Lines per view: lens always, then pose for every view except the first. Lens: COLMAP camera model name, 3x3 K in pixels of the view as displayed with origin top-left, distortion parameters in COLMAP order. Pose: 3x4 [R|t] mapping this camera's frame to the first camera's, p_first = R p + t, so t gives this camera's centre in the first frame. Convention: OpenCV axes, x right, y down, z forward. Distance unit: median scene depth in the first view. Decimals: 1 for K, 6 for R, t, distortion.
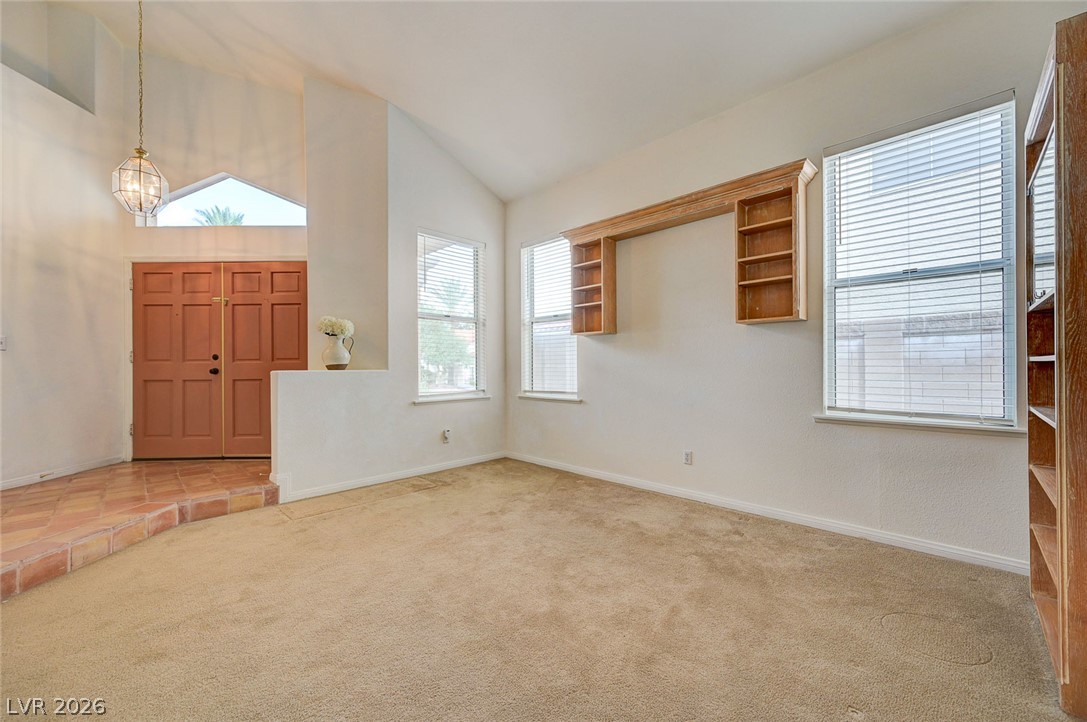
lens RADIAL K [[431.0, 0, 552.0], [0, 431.0, 362.4], [0, 0, 1]] dist [0.002551, -0.001020]
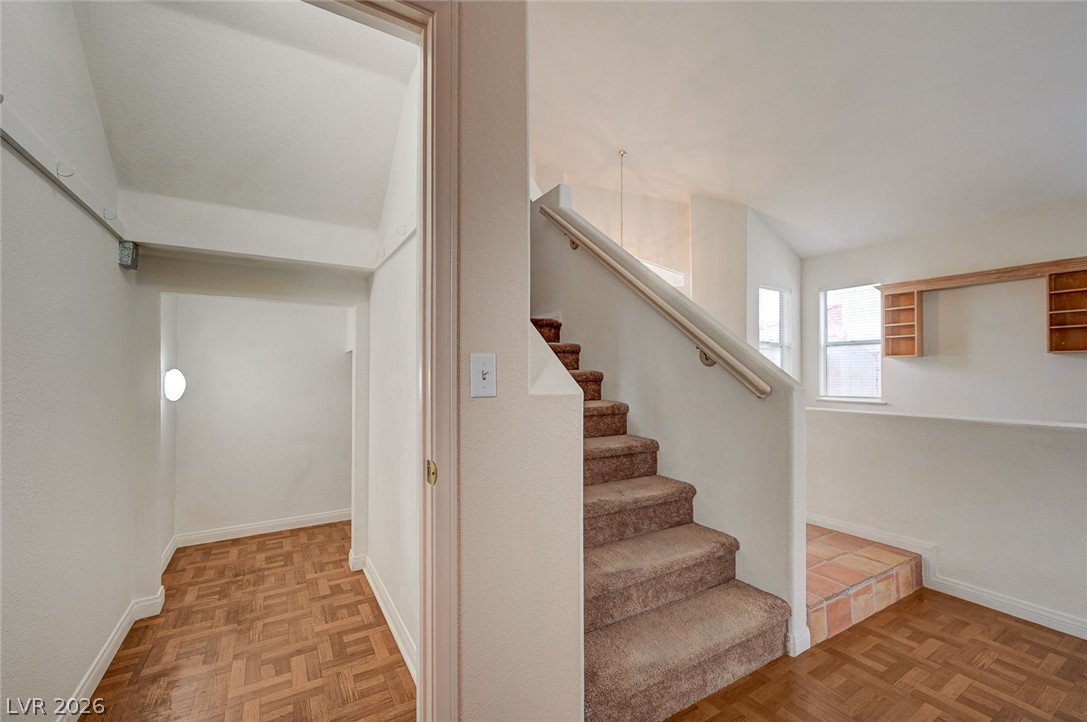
lens RADIAL K [[462.4, 0, 538.0], [0, 462.4, 369.2], [0, 0, 1]] dist [-0.007510, 0.001505]
pose [[0.969572, 0.003735, -0.244777, -0.728812], [-0.003471, 0.999993, 0.001510, -0.023095], [0.244781, -0.000614, 0.969578, -0.809733]]
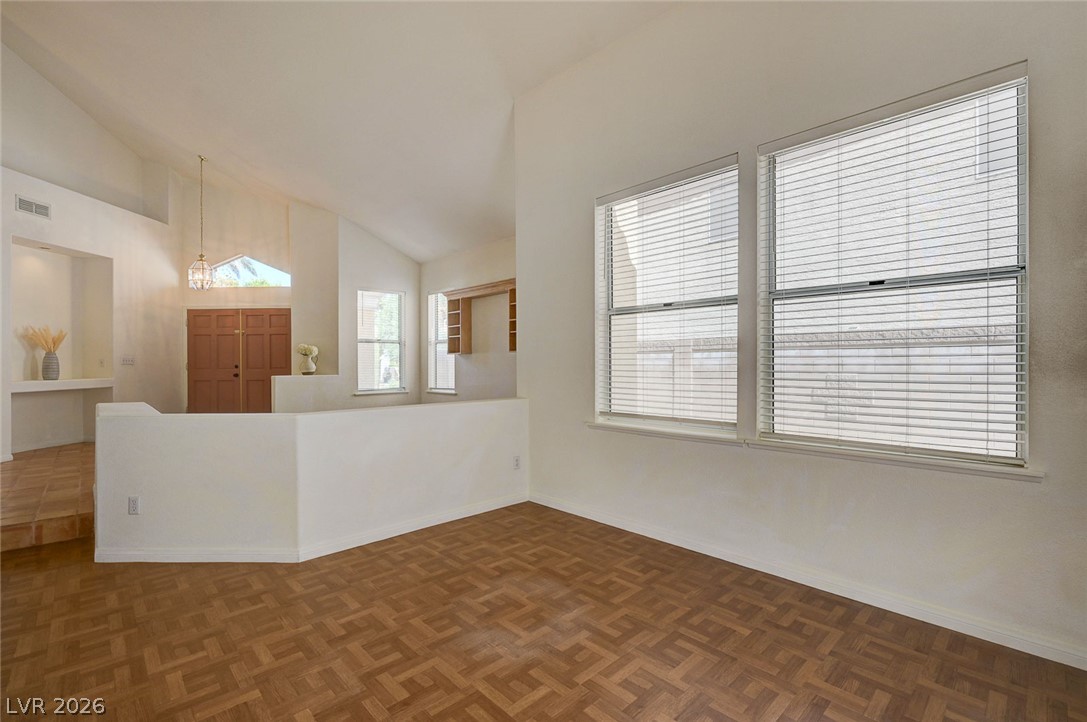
lens RADIAL K [[498.5, 0, 557.1], [0, 498.5, 361.1], [0, 0, 1]] dist [-0.001506, 0.000077]
pose [[0.999610, 0.002662, -0.027781, 0.548174], [-0.002472, 0.999973, 0.006859, -0.054209], [0.027798, -0.006788, 0.999591, -0.956732]]
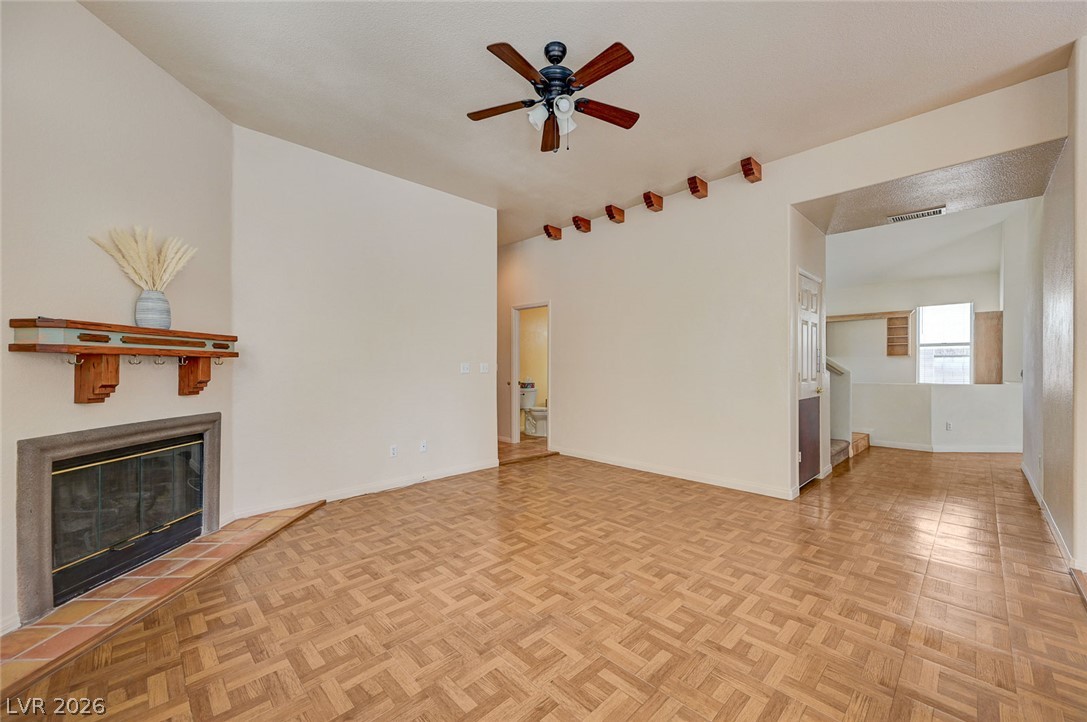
lens RADIAL K [[431.0, 0, 545.9], [0, 431.0, 364.9], [0, 0, 1]] dist [0.002551, -0.001020]
pose [[0.999864, 0.007572, -0.014683, -1.550192], [-0.007480, 0.999952, 0.006279, -0.025696], [0.014730, -0.006168, 0.999872, -1.683339]]
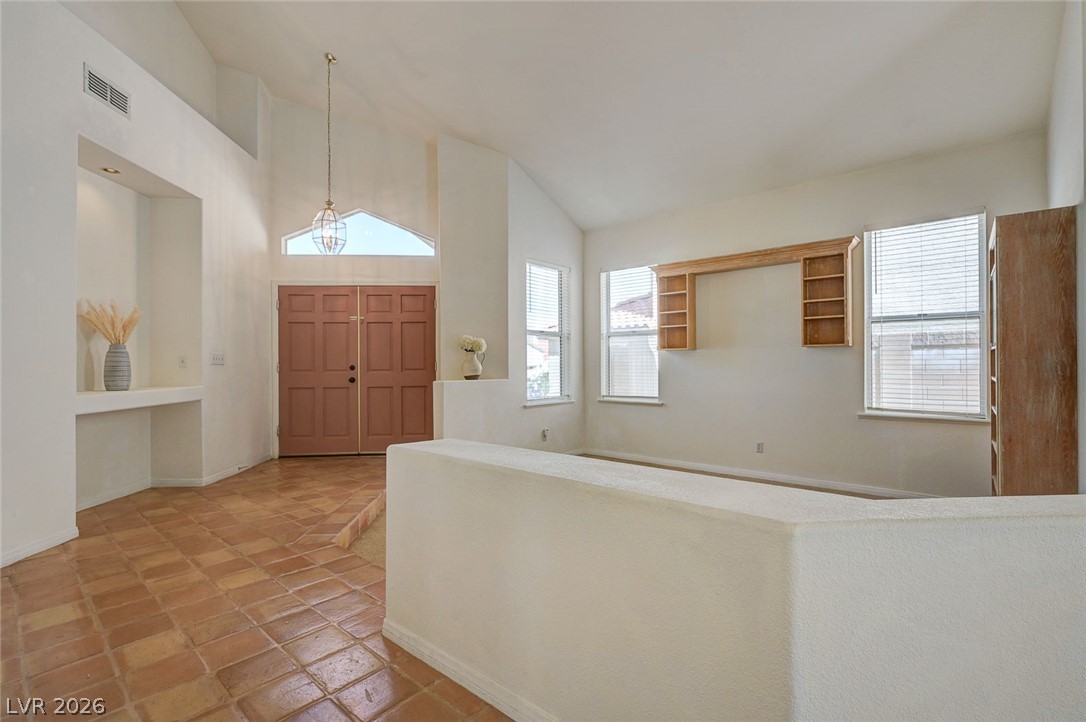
lens RADIAL K [[498.1, 0, 551.5], [0, 498.1, 359.4], [0, 0, 1]] dist [-0.001506, 0.000077]
pose [[0.997608, 0.001493, 0.069106, -0.370939], [-0.001437, 0.999999, -0.000861, -0.037881], [-0.069107, 0.000759, 0.997609, -0.409213]]
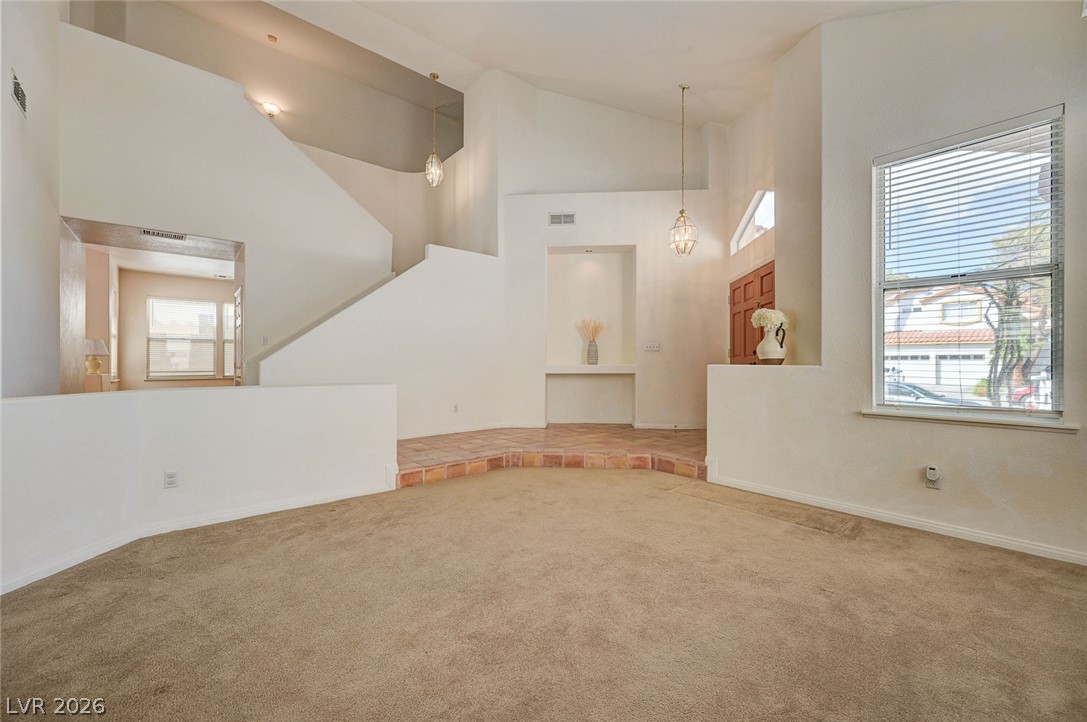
lens RADIAL K [[431.0, 0, 543.9], [0, 431.0, 359.1], [0, 0, 1]] dist [0.002551, -0.001020]
pose [[-0.092946, 0.000928, -0.995671, 0.474878], [0.007970, 0.999968, 0.000189, 0.000492], [0.995639, -0.007918, -0.092951, 0.593512]]
